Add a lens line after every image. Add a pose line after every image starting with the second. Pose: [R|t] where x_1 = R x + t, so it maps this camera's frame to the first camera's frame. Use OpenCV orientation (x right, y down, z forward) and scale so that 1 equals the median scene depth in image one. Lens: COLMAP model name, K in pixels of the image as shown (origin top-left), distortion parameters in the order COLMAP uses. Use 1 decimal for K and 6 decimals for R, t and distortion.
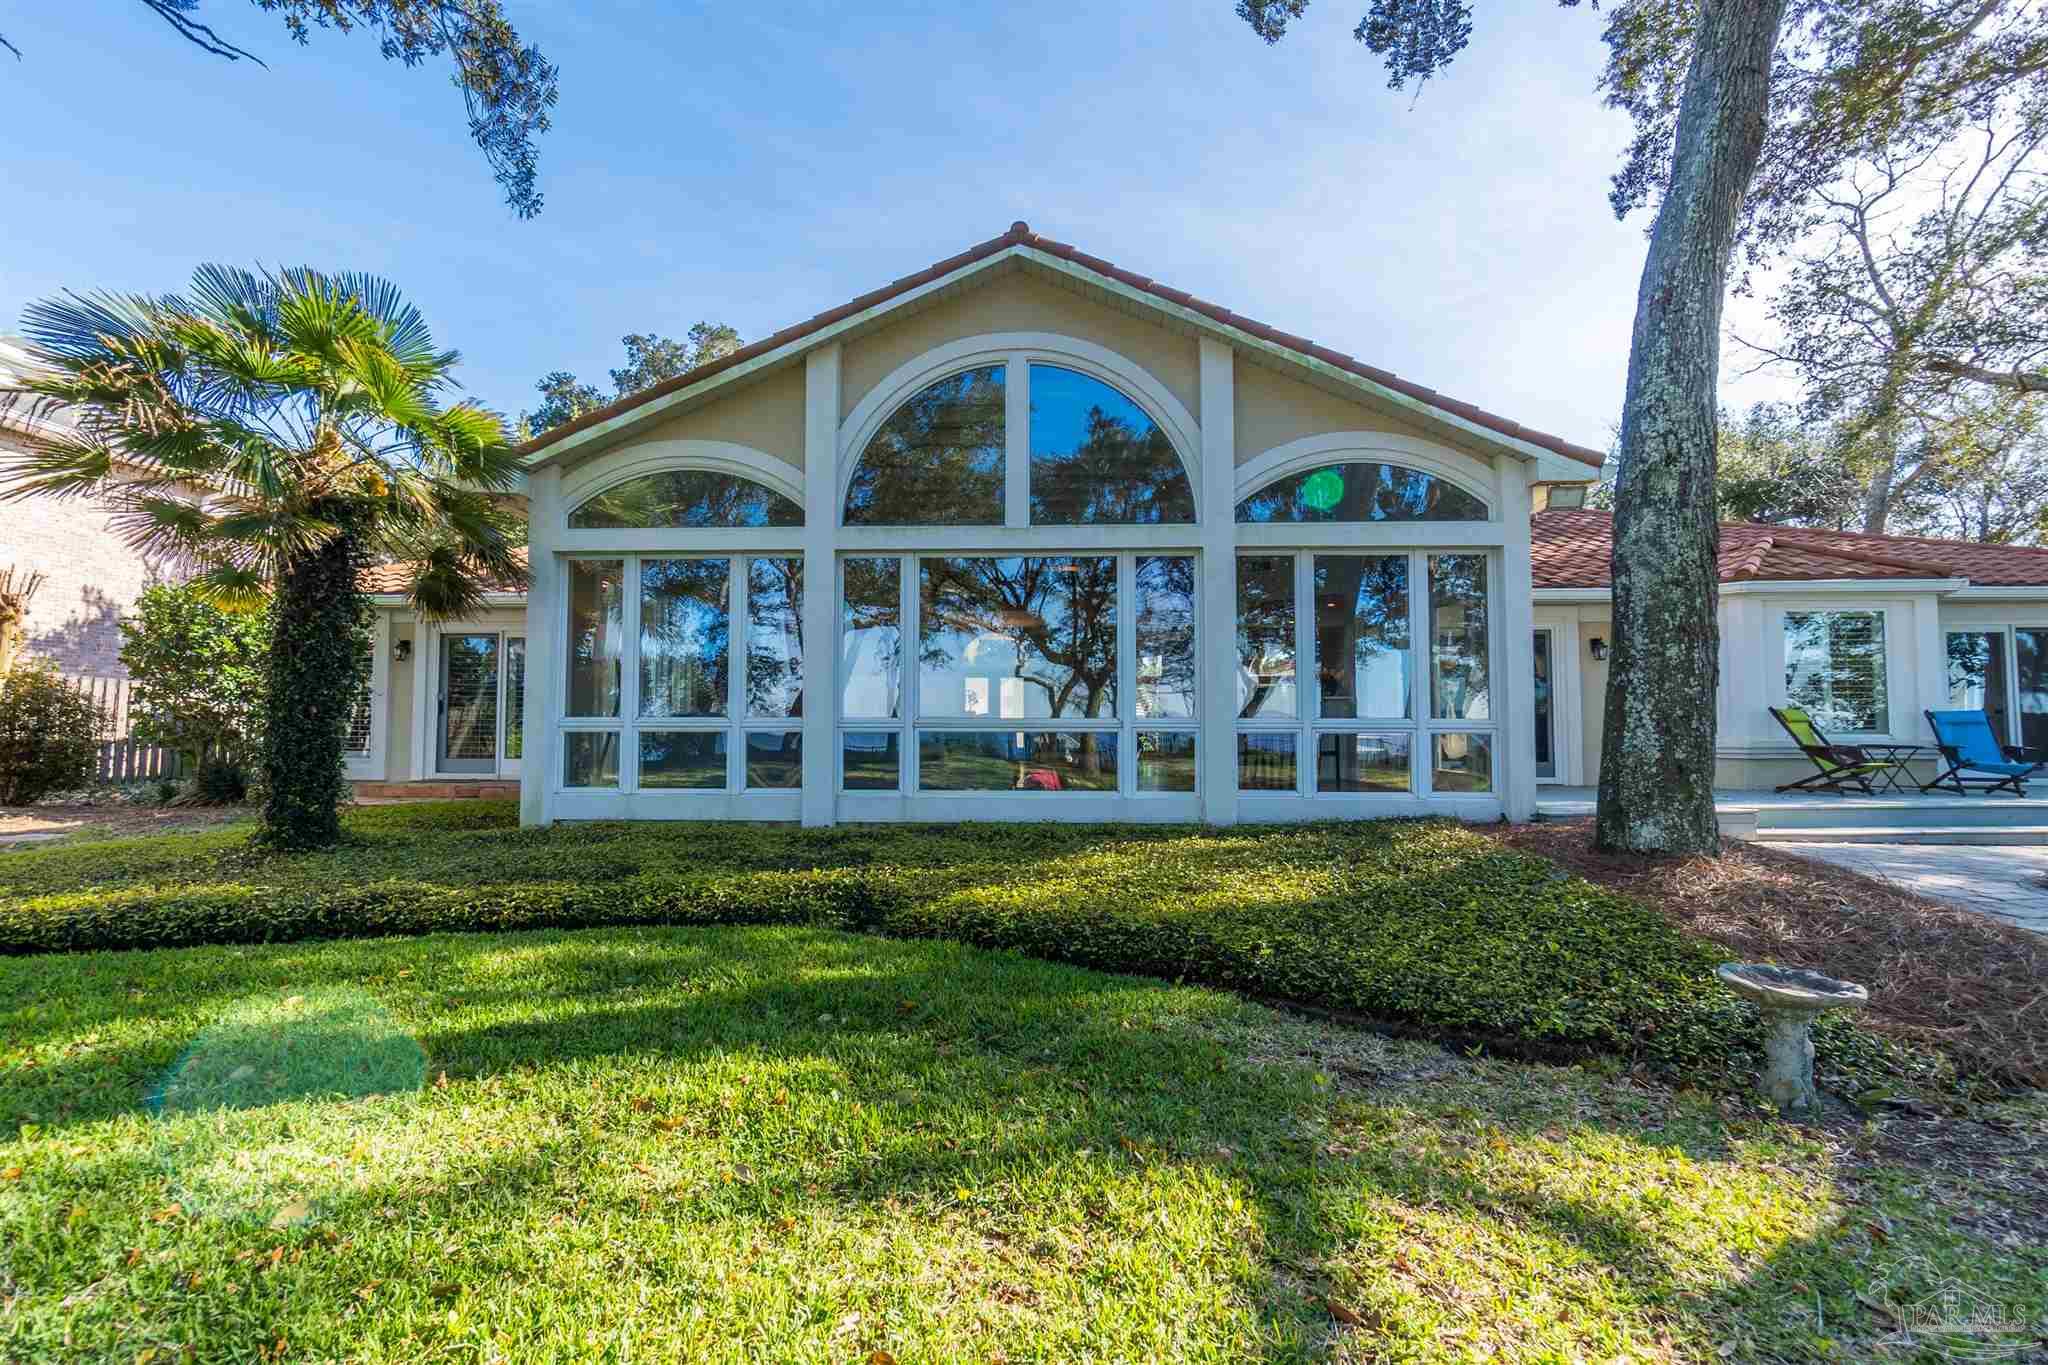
lens RADIAL K [[878.1, 0, 1006.2], [0, 878.1, 686.3], [0, 0, 1]] dist [-0.004000, 0.000421]
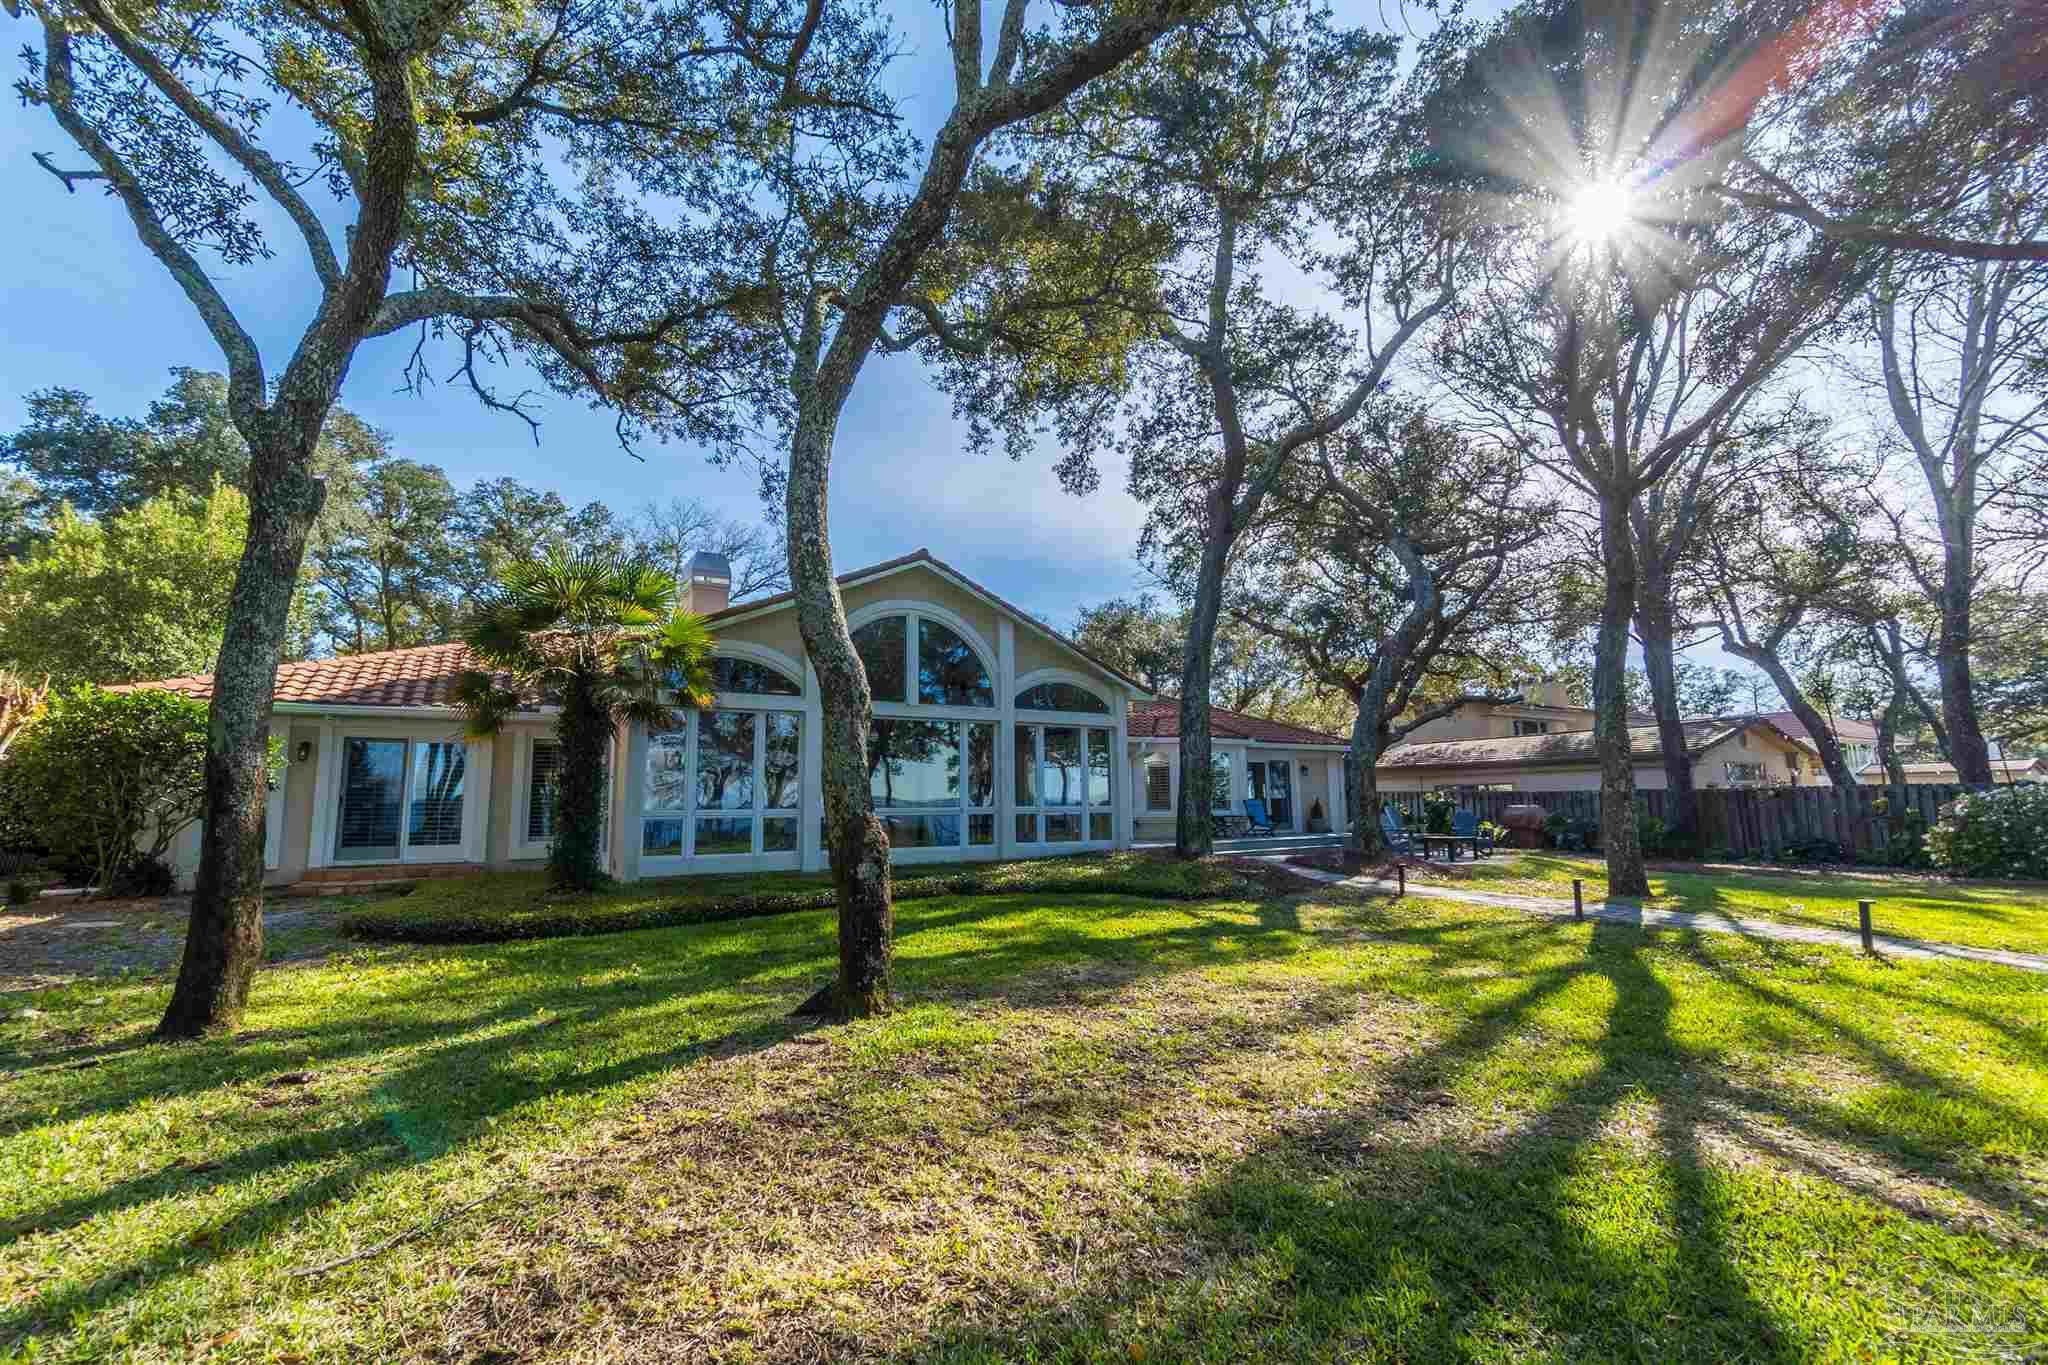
lens RADIAL K [[878.1, 0, 1006.2], [0, 878.1, 686.3], [0, 0, 1]] dist [-0.004000, 0.000421]
pose [[0.832523, 0.063374, 0.550354, -0.844504], [-0.013562, 0.995469, -0.094114, -0.048967], [-0.553825, 0.070888, 0.829610, -0.649540]]
